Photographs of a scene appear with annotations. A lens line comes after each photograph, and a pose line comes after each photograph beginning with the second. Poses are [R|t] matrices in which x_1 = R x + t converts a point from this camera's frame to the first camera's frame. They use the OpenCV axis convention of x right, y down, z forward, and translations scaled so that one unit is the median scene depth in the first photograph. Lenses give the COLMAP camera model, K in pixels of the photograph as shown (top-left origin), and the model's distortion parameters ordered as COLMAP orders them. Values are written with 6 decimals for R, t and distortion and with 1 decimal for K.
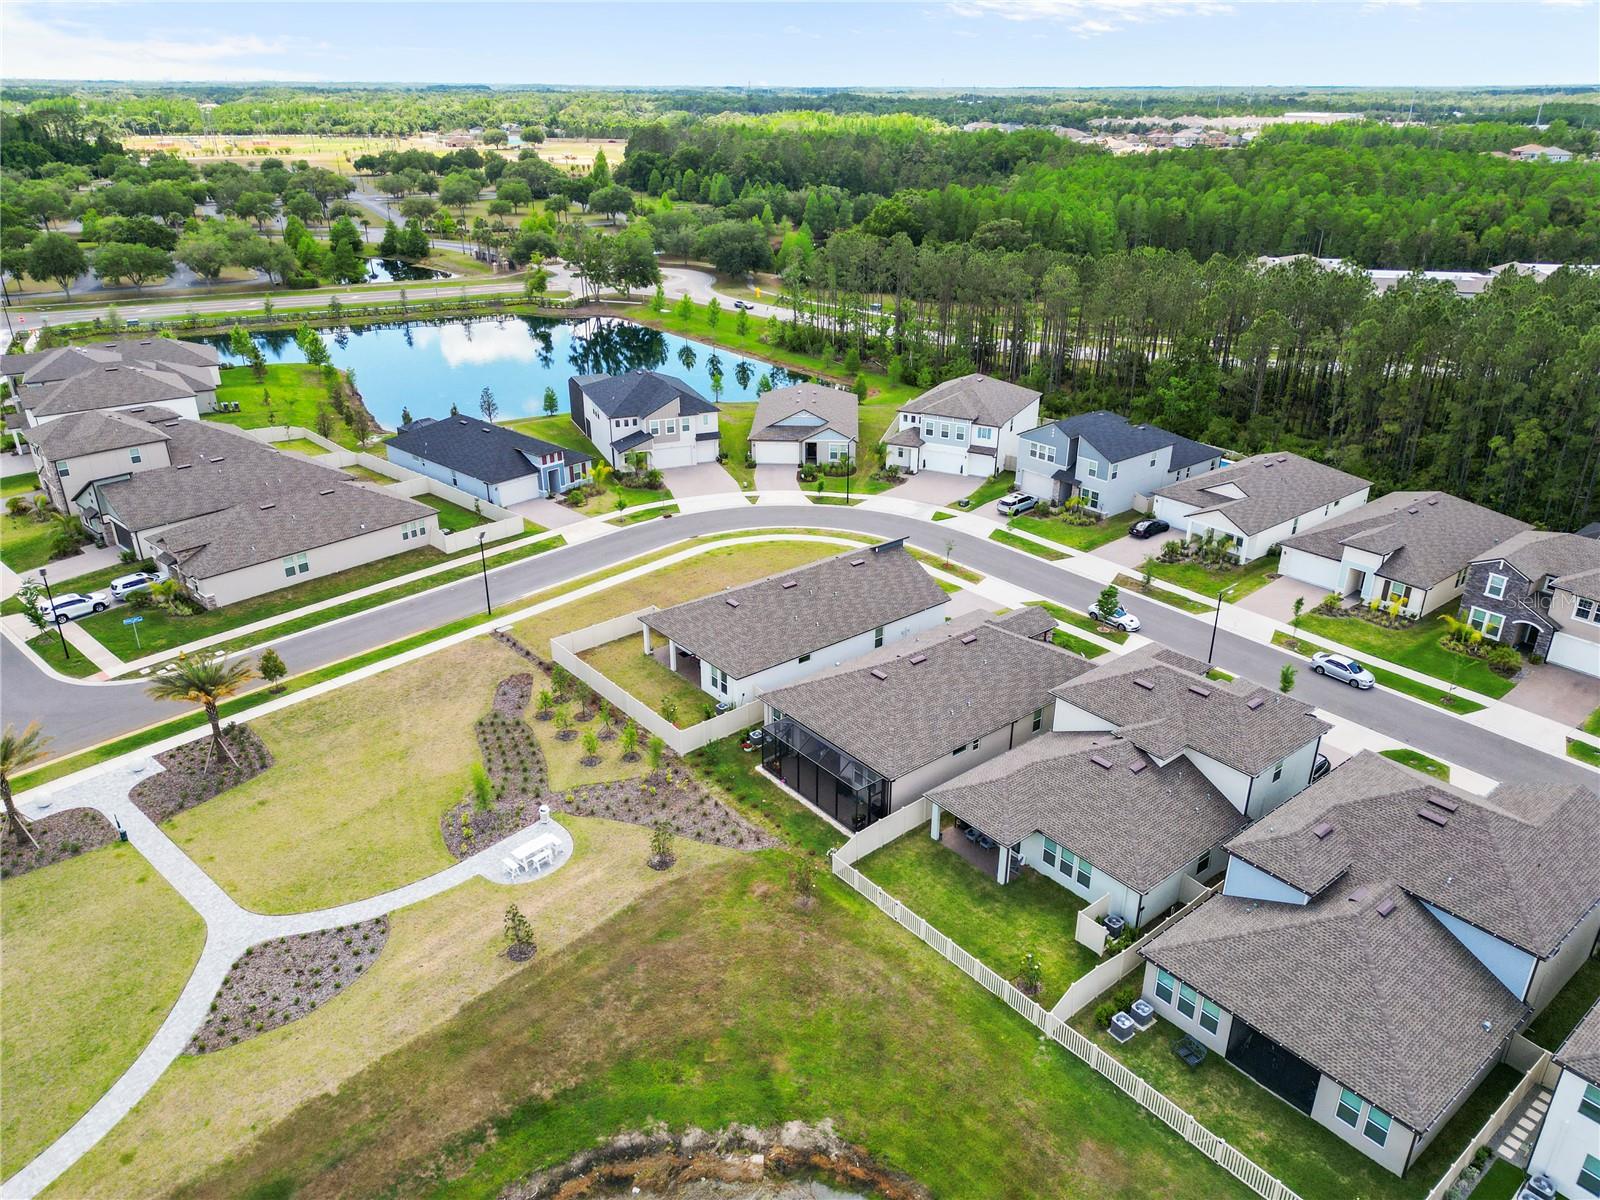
lens RADIAL K [[1119.6, 0, 800.0], [0, 1119.6, 600.0], [0, 0, 1]] dist [0.078037, -0.080544]
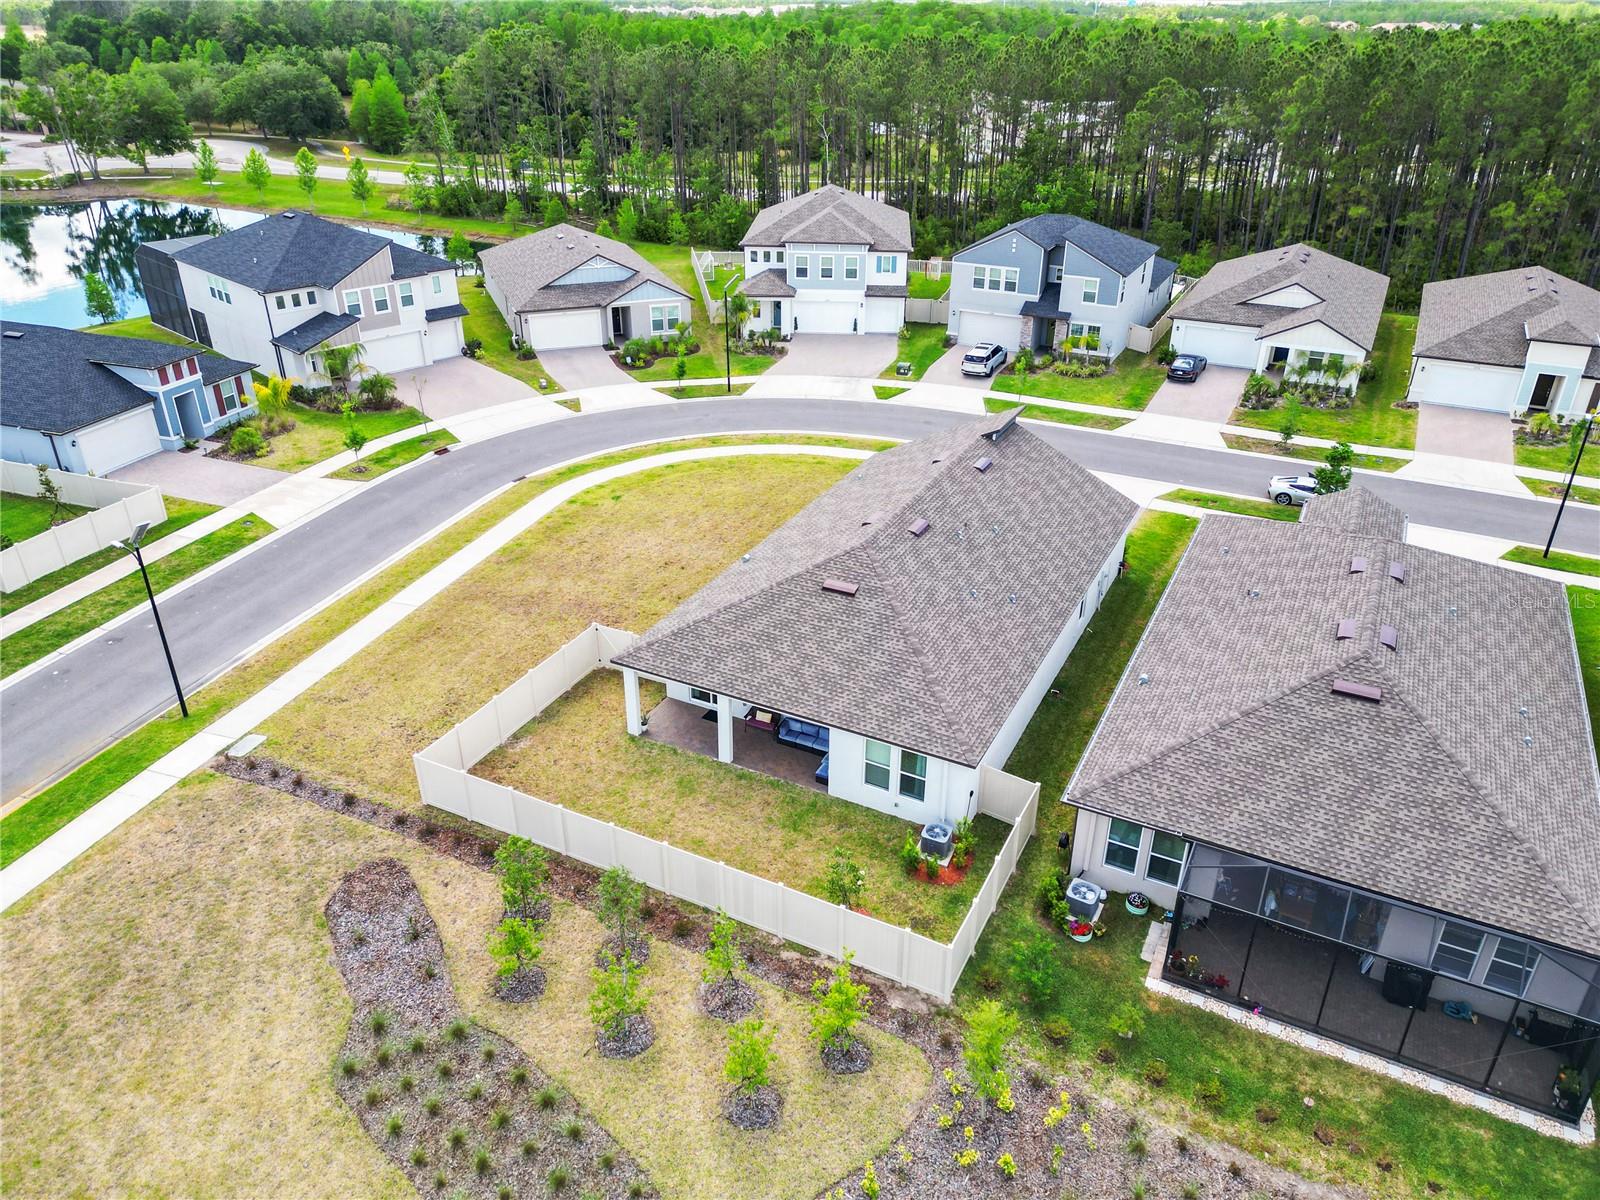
lens RADIAL K [[1128.2, 0, 804.0], [0, 1128.2, 610.4], [0, 0, 1]] dist [0.051332, -0.045193]
pose [[0.917424, -0.188875, 0.350227, -0.157998], [0.163424, 0.981357, 0.101150, -0.024333], [-0.362802, -0.035562, 0.931187, 0.398936]]
